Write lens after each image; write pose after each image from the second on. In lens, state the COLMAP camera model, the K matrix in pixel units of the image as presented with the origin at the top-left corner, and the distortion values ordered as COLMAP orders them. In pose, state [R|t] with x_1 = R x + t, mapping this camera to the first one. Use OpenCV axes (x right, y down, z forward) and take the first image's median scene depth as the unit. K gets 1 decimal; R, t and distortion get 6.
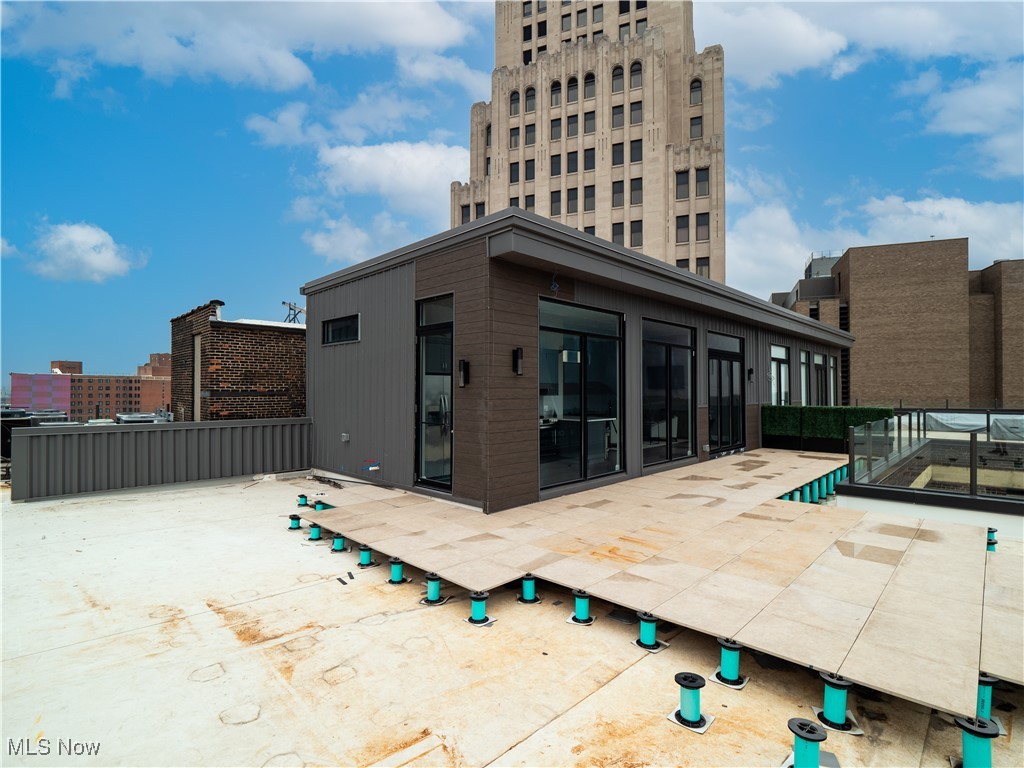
lens RADIAL K [[510.0, 0, 514.0], [0, 510.0, 383.7], [0, 0, 1]] dist [-0.023238, -0.000488]
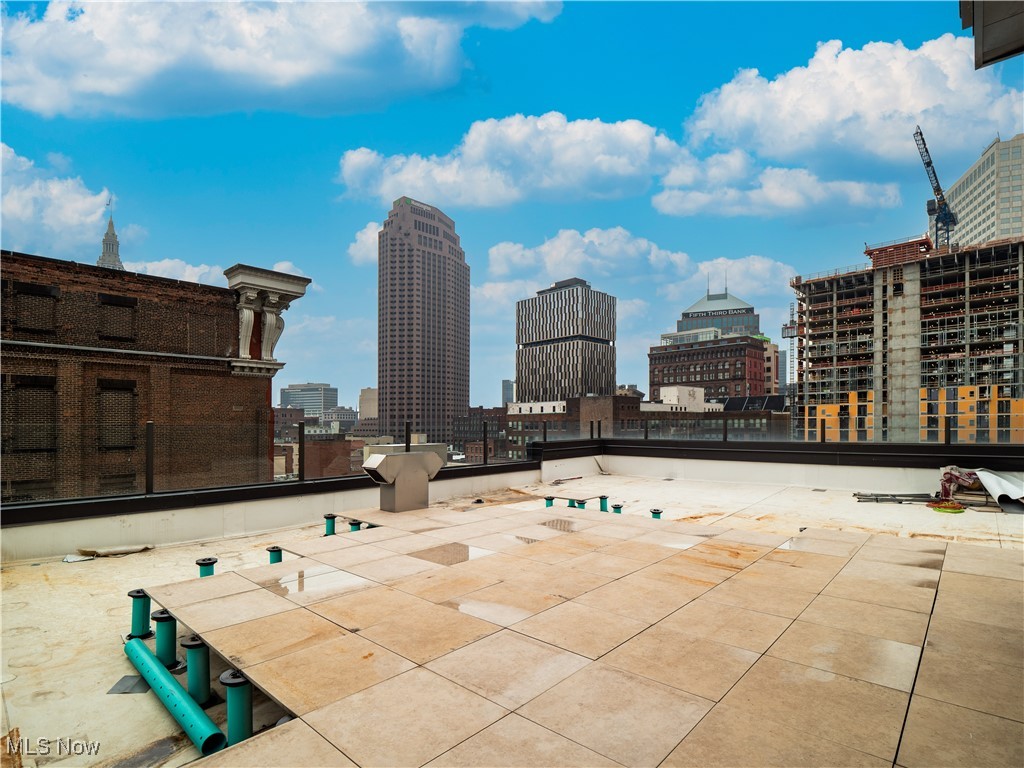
lens RADIAL K [[510.0, 0, 520.9], [0, 510.0, 434.8], [0, 0, 1]] dist [-0.023238, -0.000488]
pose [[-0.999103, 0.011882, -0.040645, 0.574122], [0.011459, 0.999878, 0.010625, 0.110065], [0.040766, 0.010150, -0.999117, 1.791467]]
